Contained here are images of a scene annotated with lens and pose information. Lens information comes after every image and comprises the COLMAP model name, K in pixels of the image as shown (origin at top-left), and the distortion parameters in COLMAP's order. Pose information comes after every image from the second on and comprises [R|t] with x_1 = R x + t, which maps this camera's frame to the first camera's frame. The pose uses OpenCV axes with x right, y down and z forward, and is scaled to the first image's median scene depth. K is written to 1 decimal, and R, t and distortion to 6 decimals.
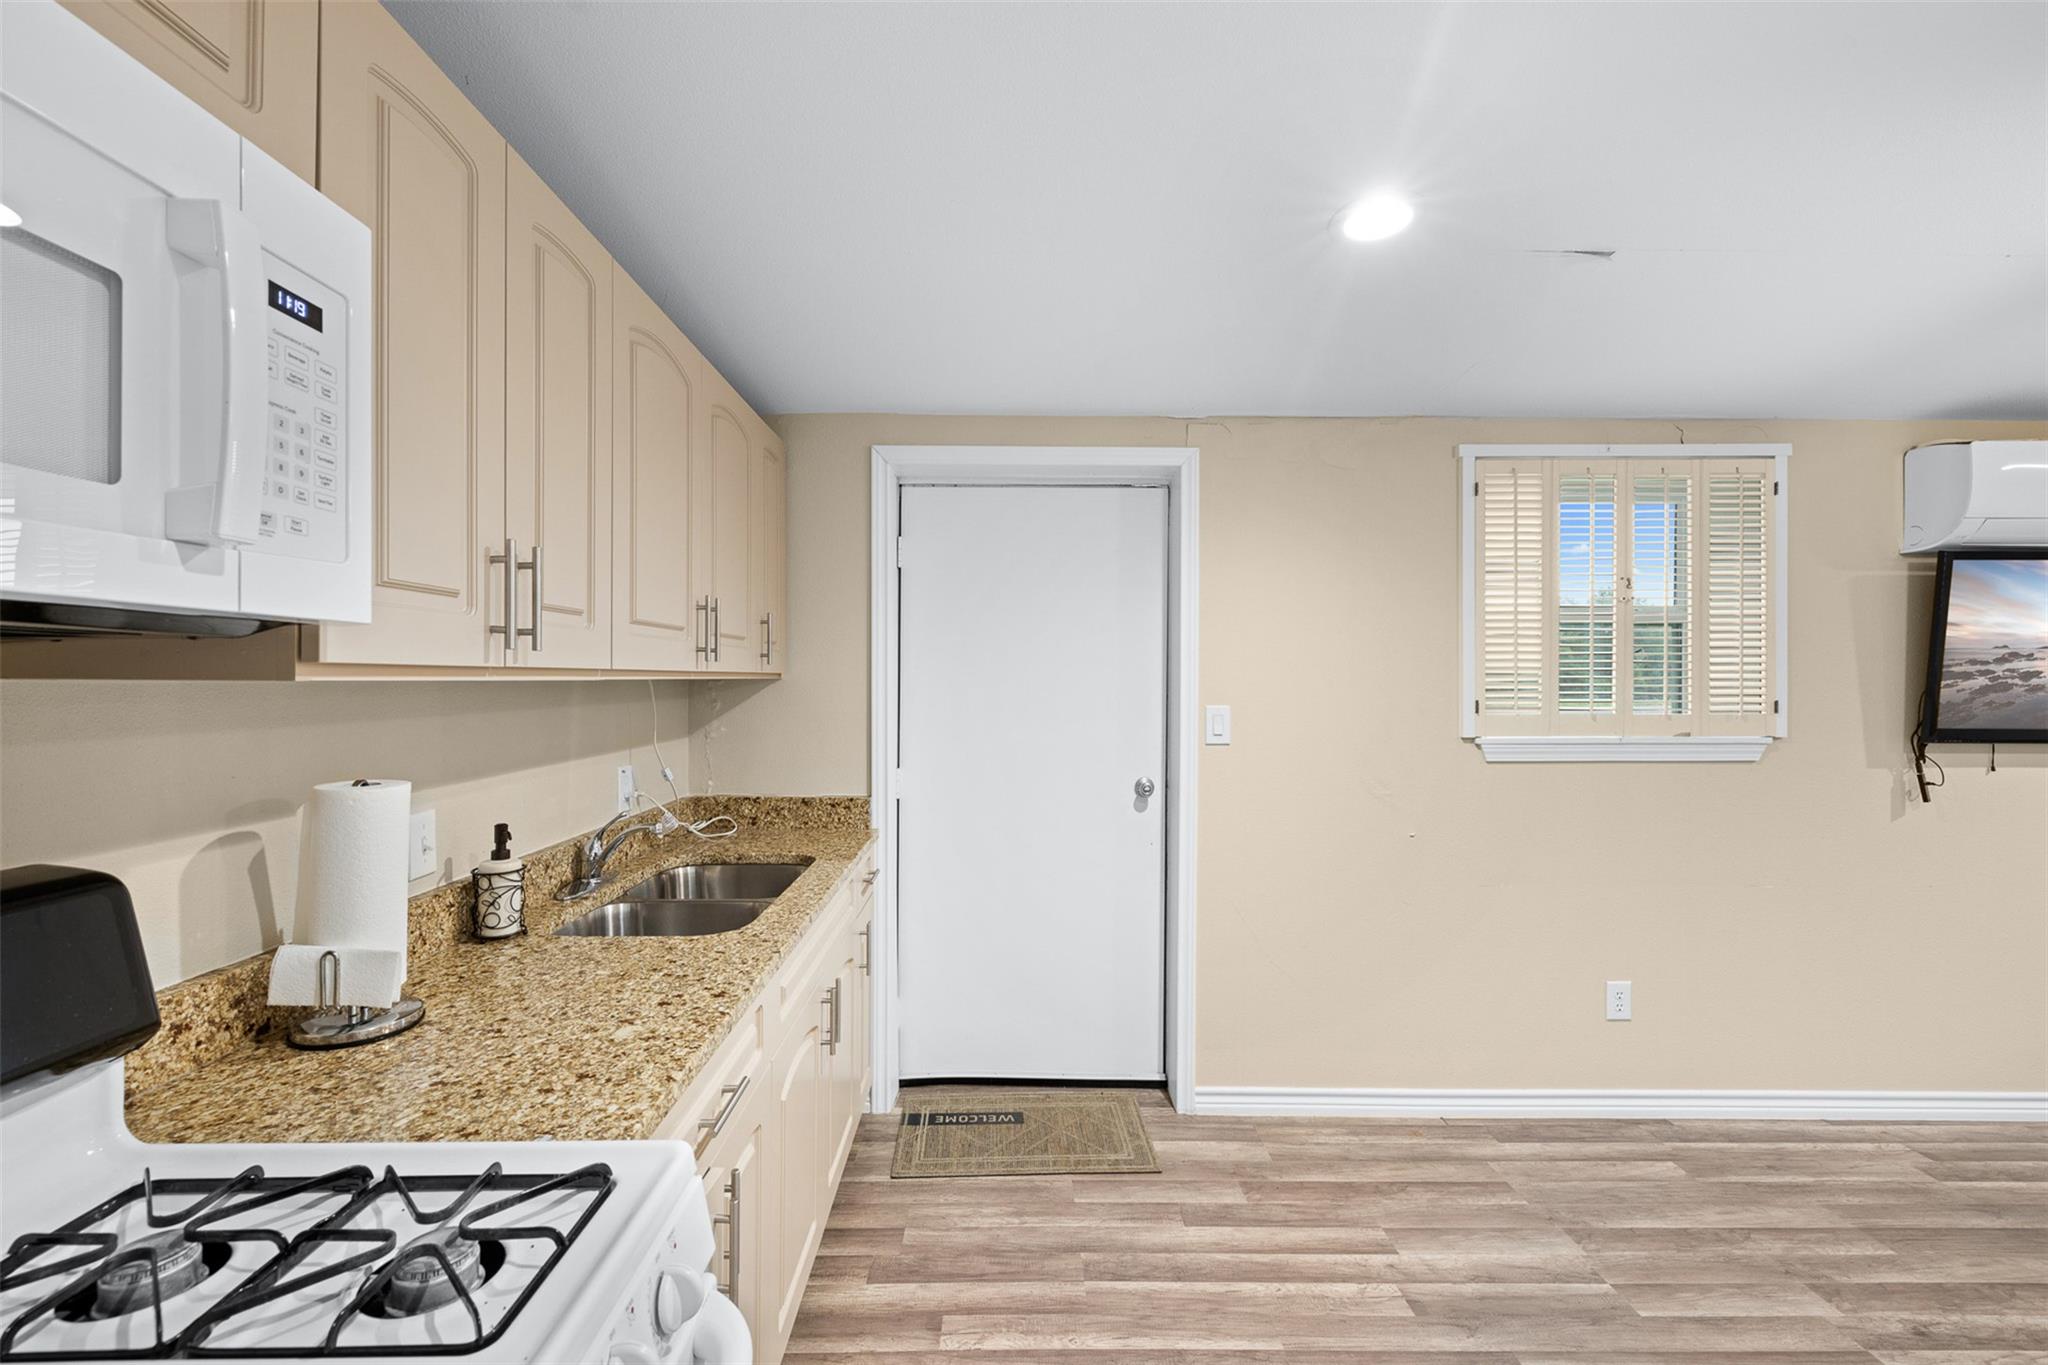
lens RADIAL K [[859.7, 0, 1014.1], [0, 859.7, 680.9], [0, 0, 1]] dist [0.000833, 0.000132]
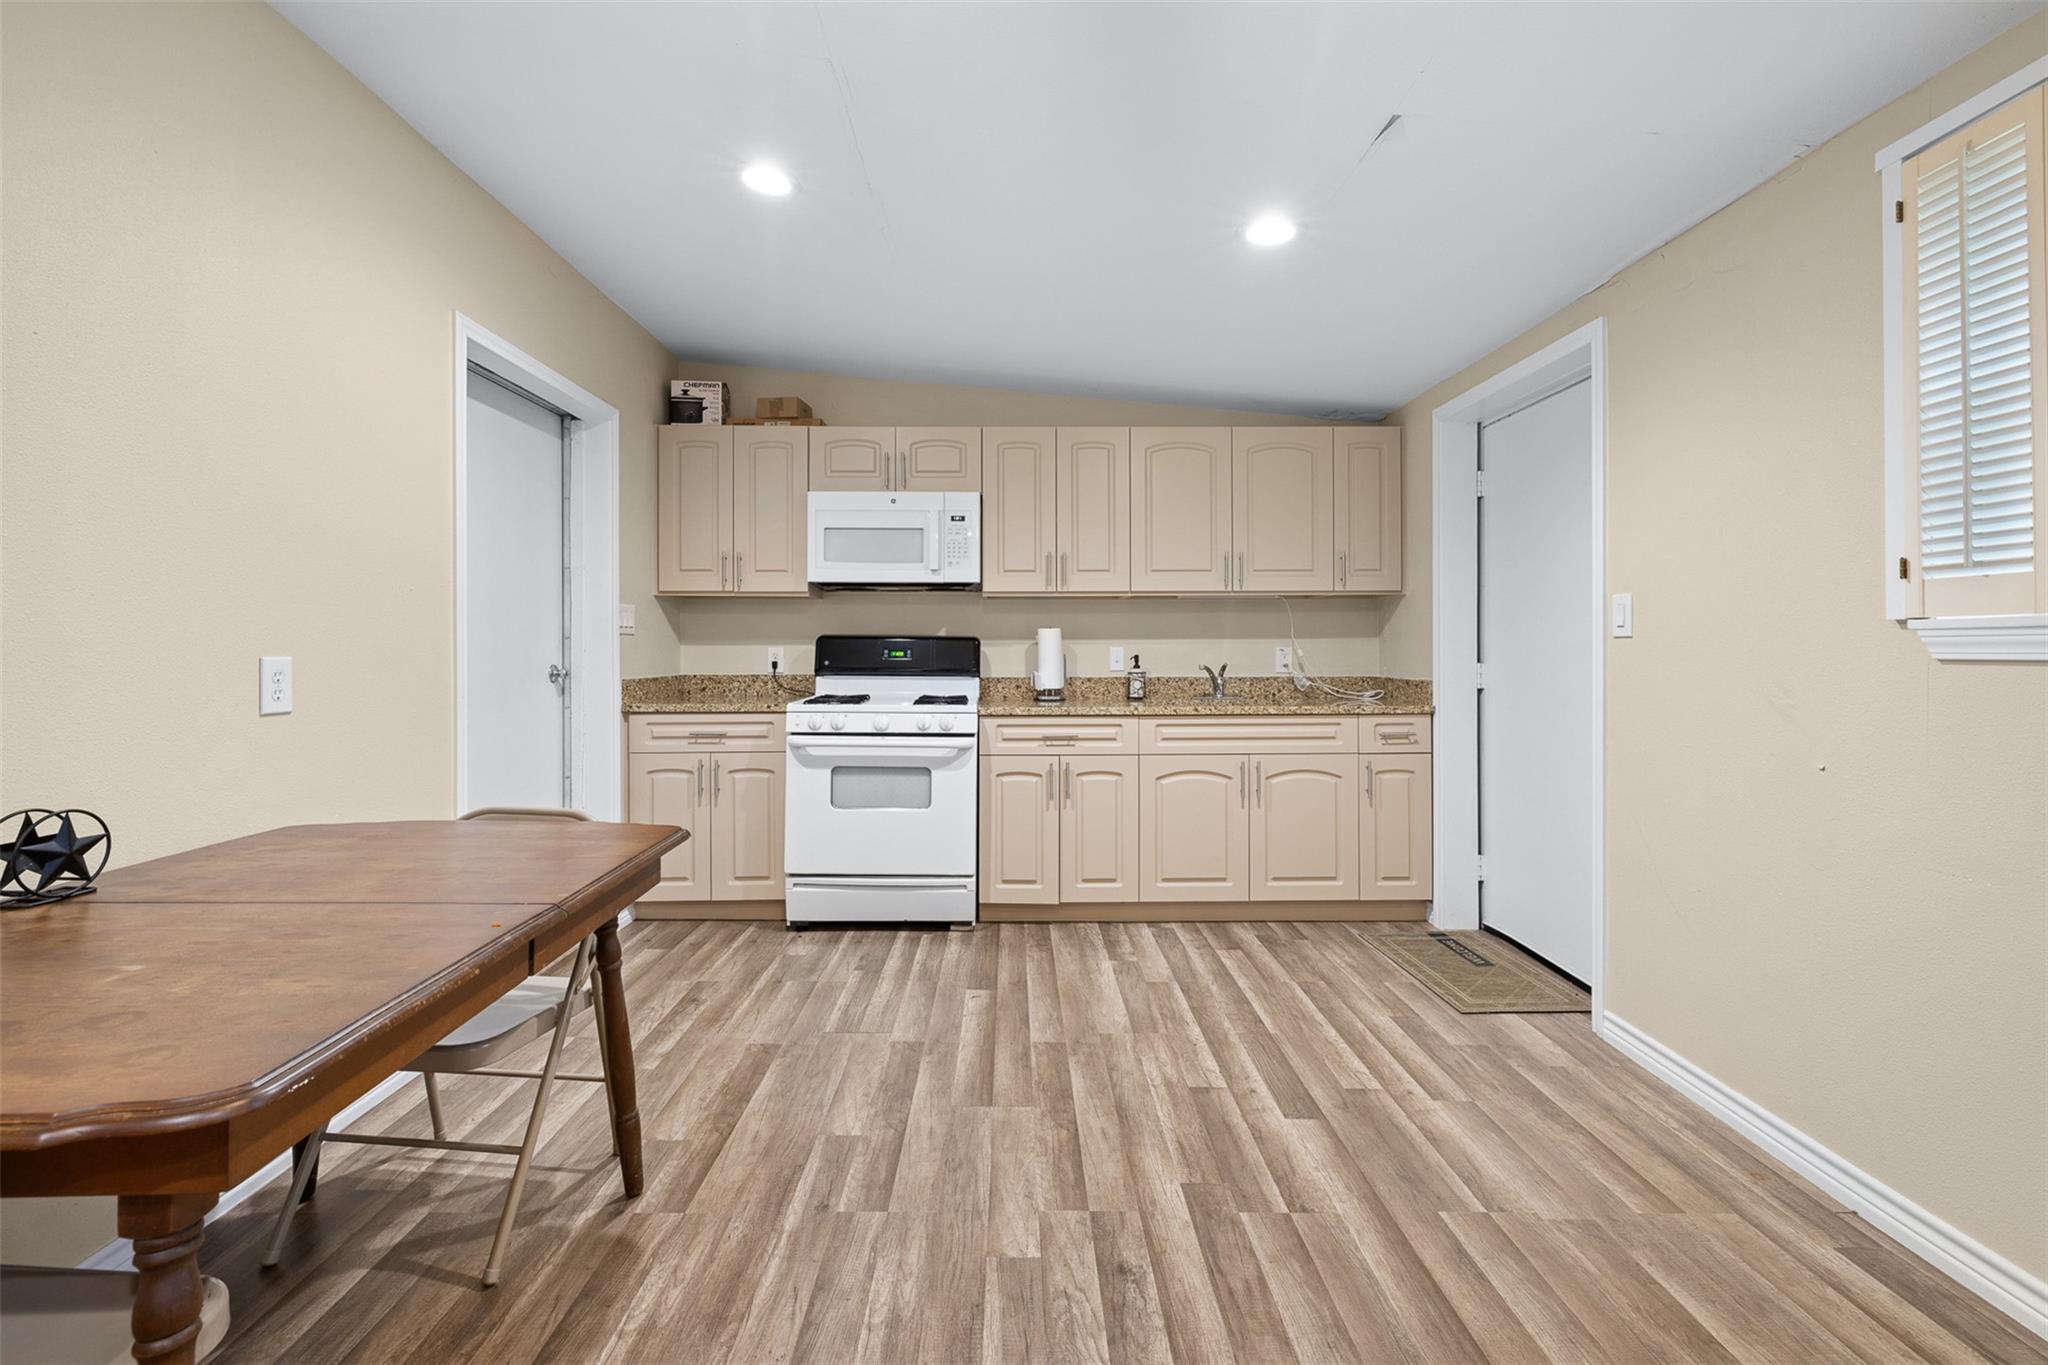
lens RADIAL K [[863.6, 0, 1010.2], [0, 863.6, 642.0], [0, 0, 1]] dist [-0.000172, 0.000057]
pose [[-0.004141, -0.007401, -0.999964, 1.336417], [0.000191, 0.999973, -0.007402, 0.100255], [0.999991, -0.000222, -0.004139, 0.430531]]
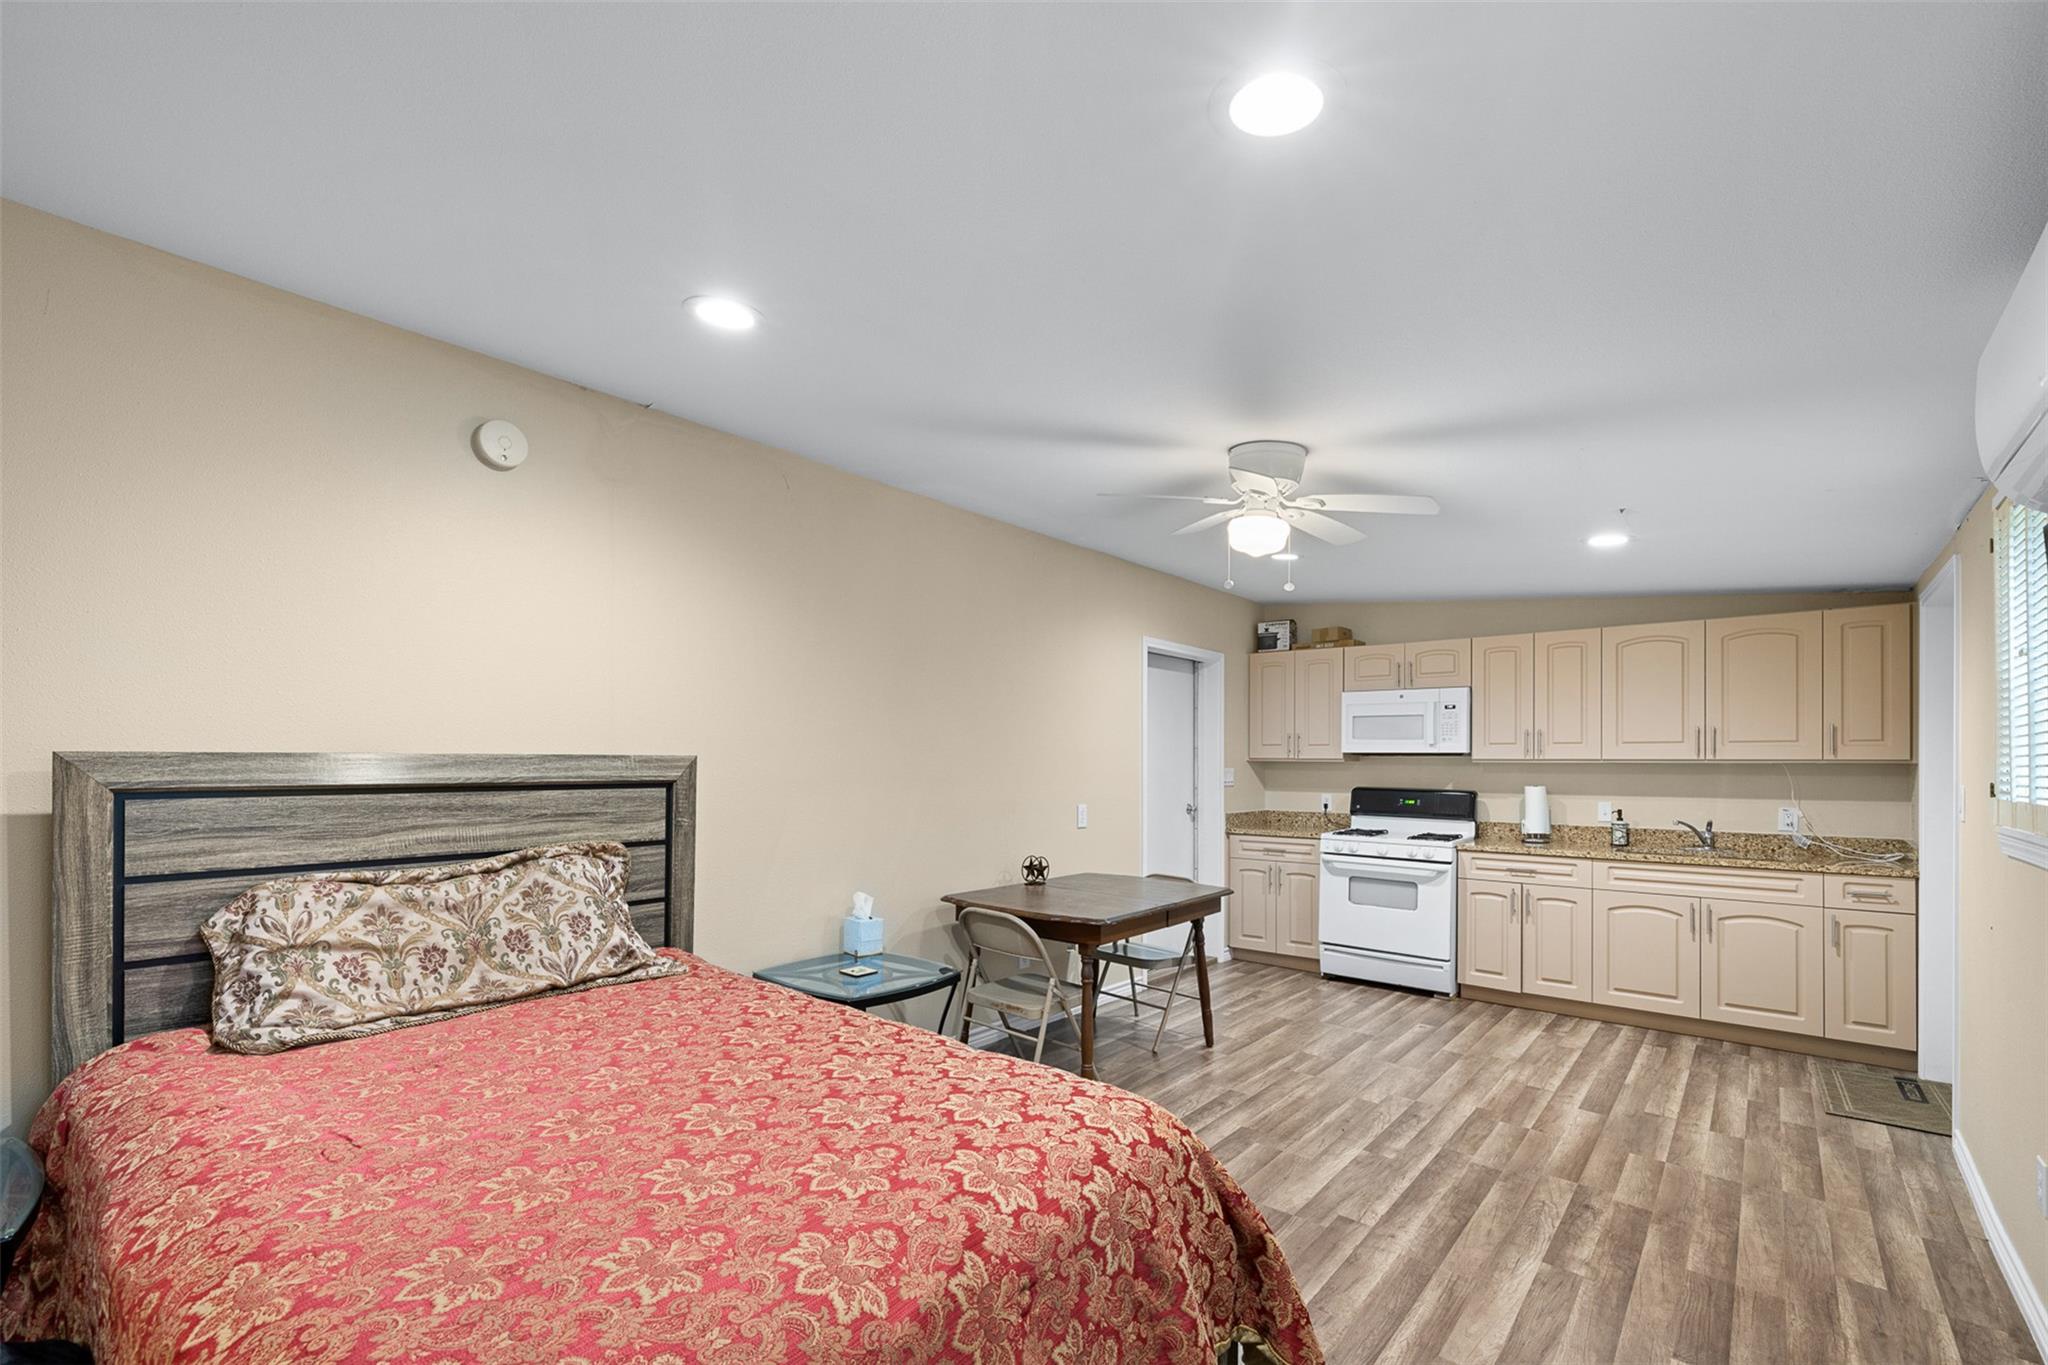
lens RADIAL K [[883.3, 0, 1018.0], [0, 883.3, 760.0], [0, 0, 1]] dist [0.002458, 0.000500]
pose [[-0.649519, -0.007923, -0.760304, 2.191163], [-0.008378, 0.999960, -0.003262, 0.011983], [0.760300, 0.004251, -0.649559, 0.961586]]
